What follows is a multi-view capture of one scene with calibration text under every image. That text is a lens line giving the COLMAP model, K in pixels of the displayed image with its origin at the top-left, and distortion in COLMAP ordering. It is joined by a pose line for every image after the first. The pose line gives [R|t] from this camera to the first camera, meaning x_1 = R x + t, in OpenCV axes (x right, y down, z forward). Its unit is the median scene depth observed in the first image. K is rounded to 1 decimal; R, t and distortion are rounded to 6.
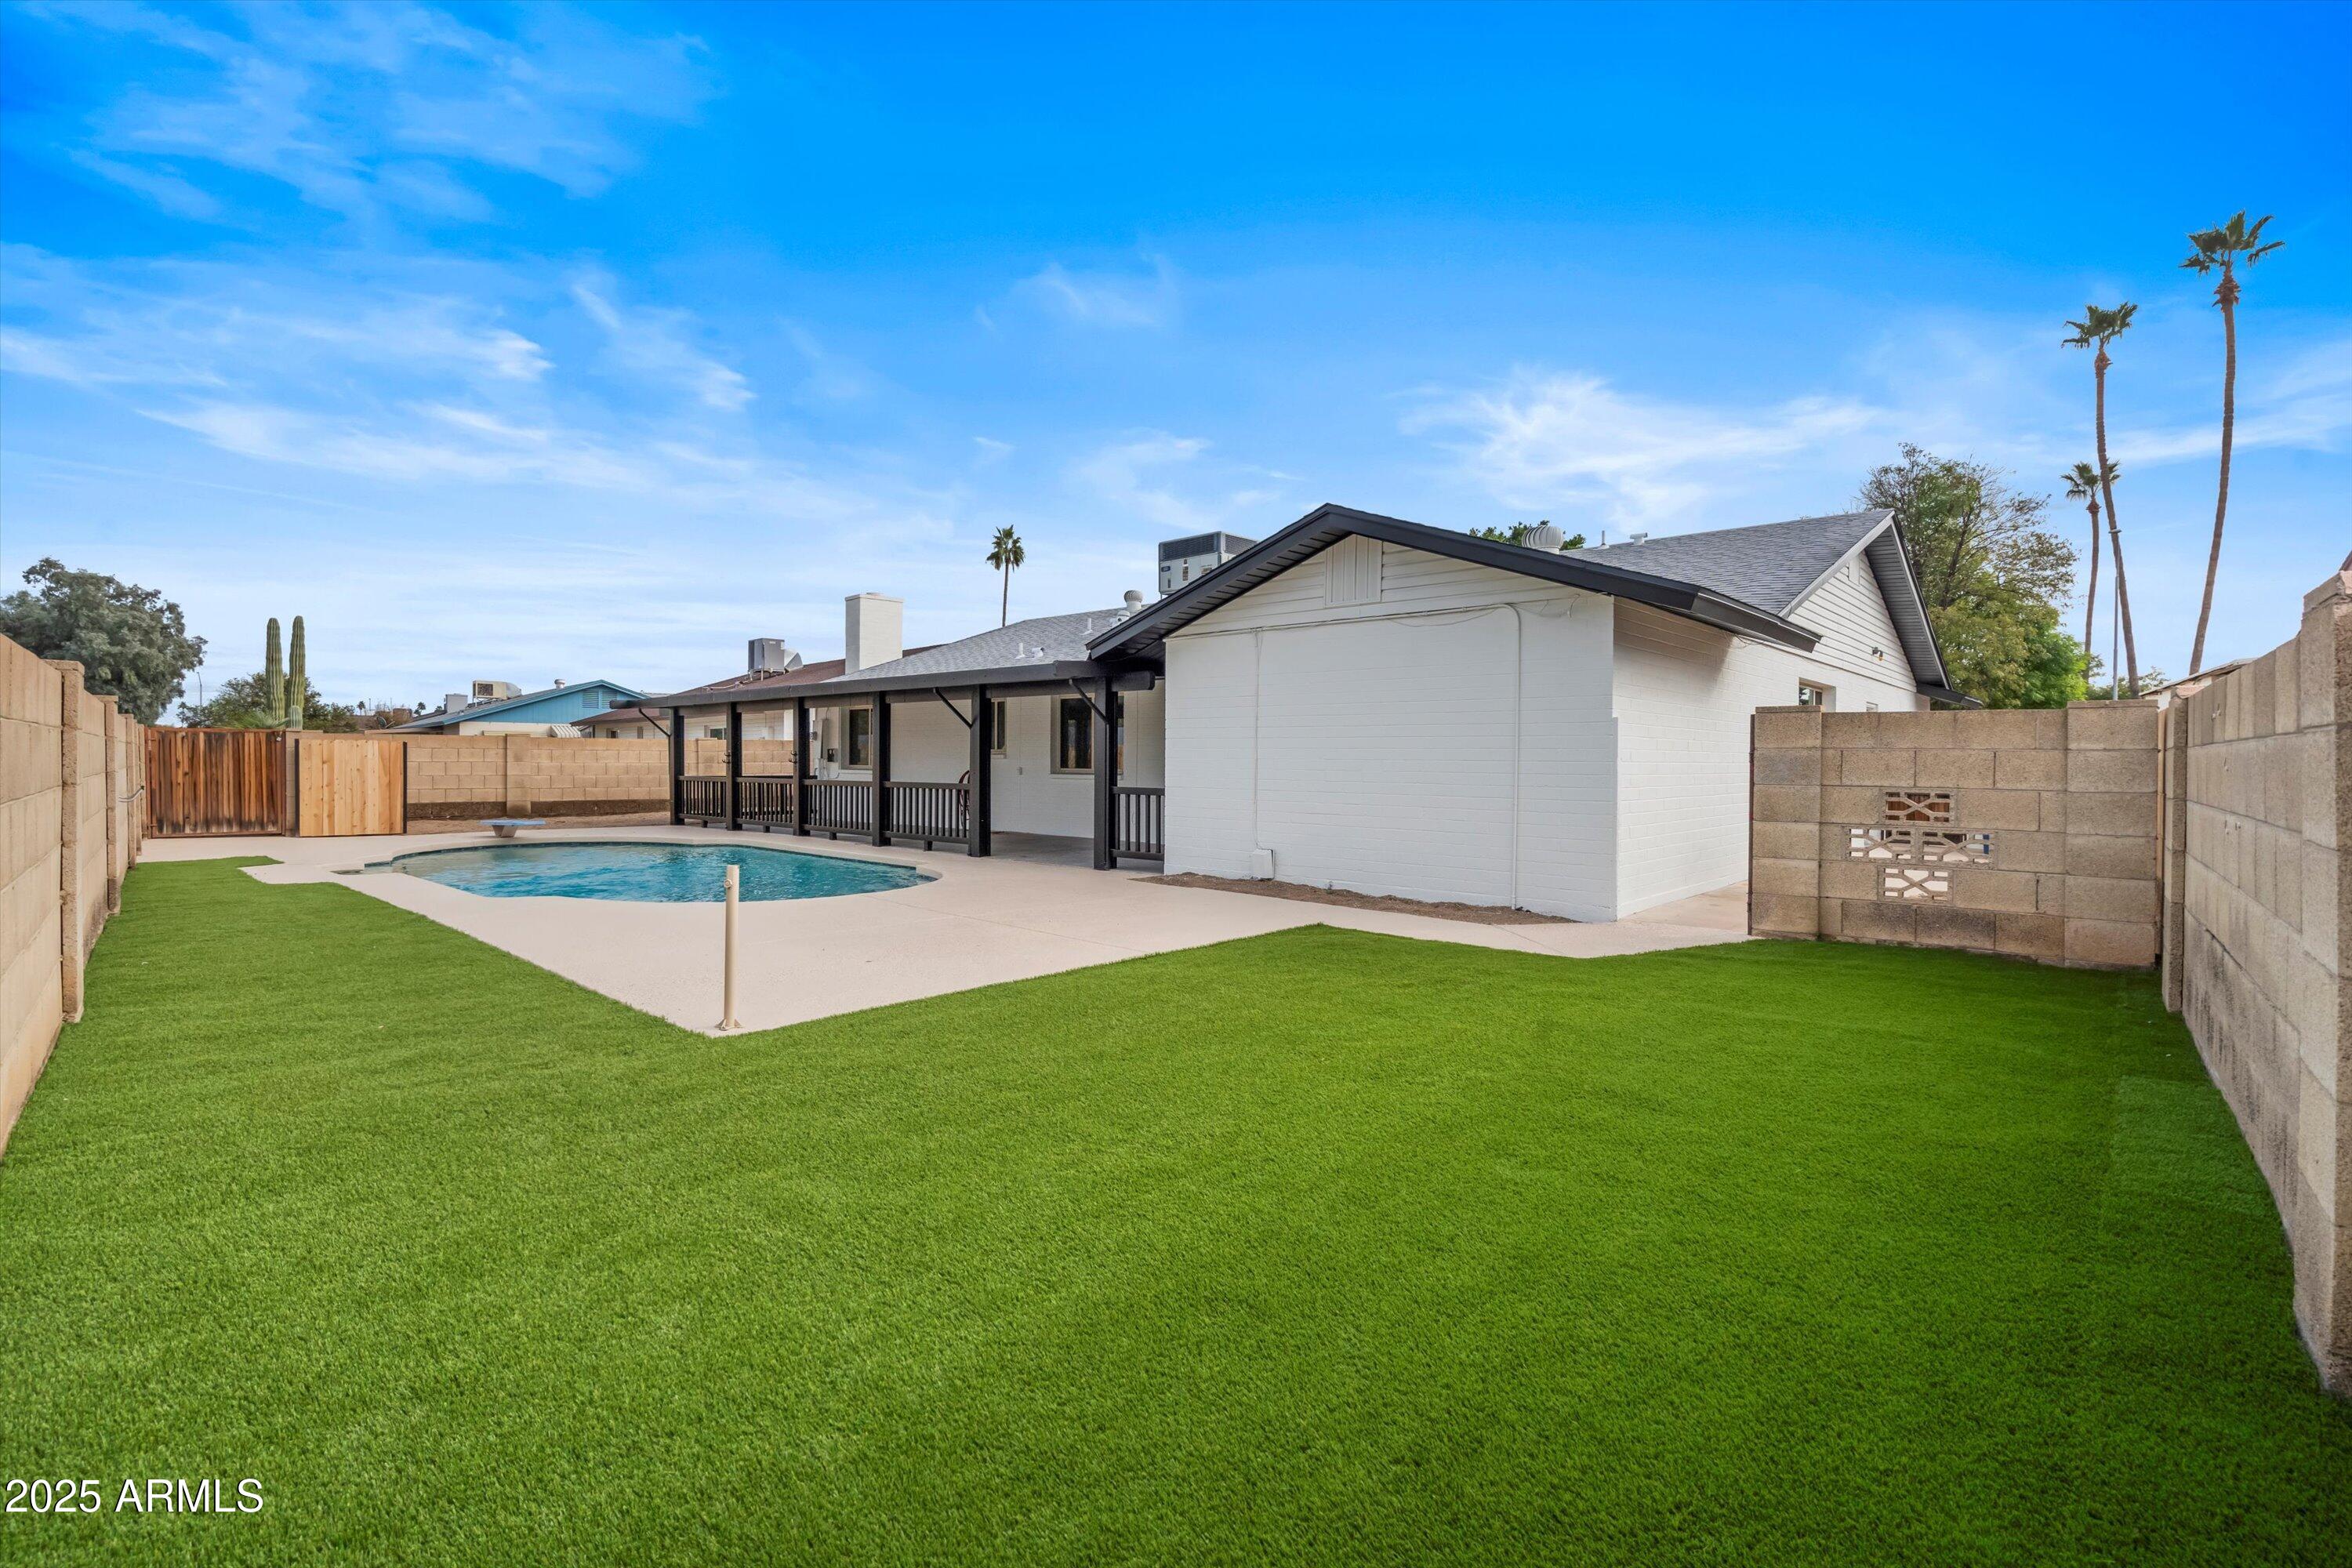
lens RADIAL K [[1060.5, 0, 1182.3], [0, 1060.5, 773.6], [0, 0, 1]] dist [-0.010112, 0.000218]
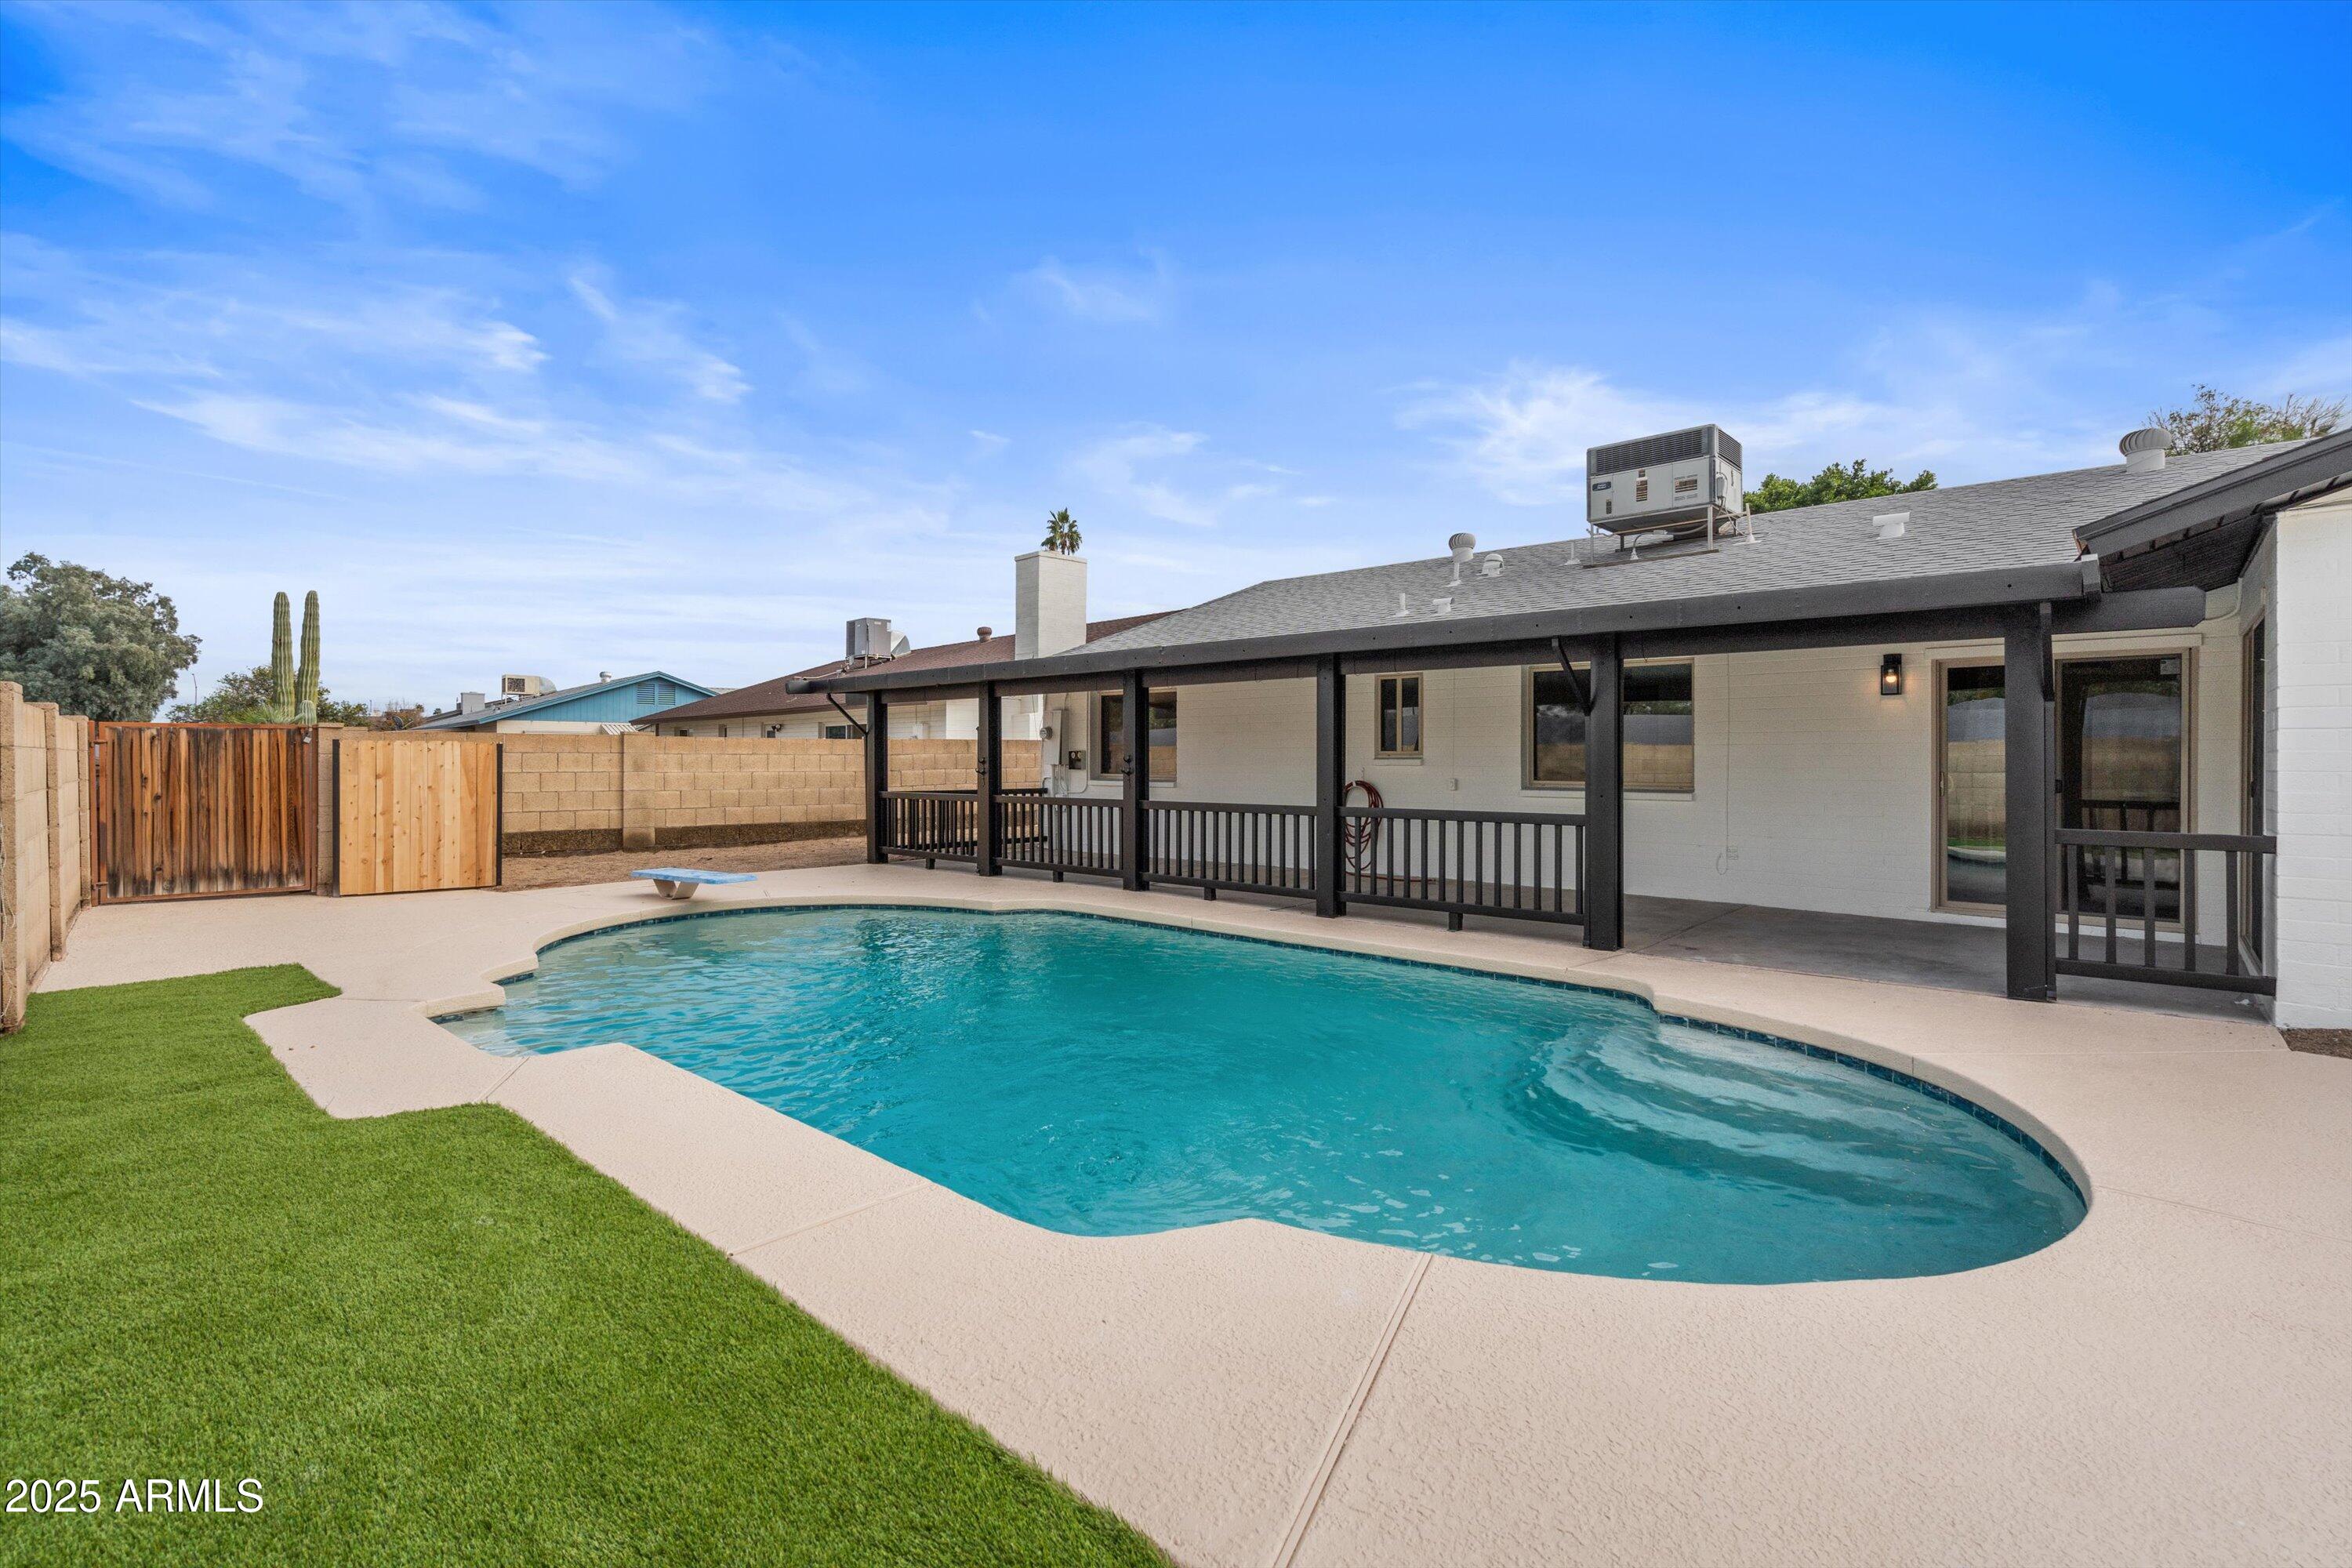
lens RADIAL K [[1061.7, 0, 1168.8], [0, 1061.7, 766.7], [0, 0, 1]] dist [-0.000932, -0.008643]
pose [[0.999981, -0.003308, -0.005251, -0.068578], [0.003274, 0.999974, -0.006428, -0.002187], [0.005273, 0.006411, 0.999966, 0.075111]]
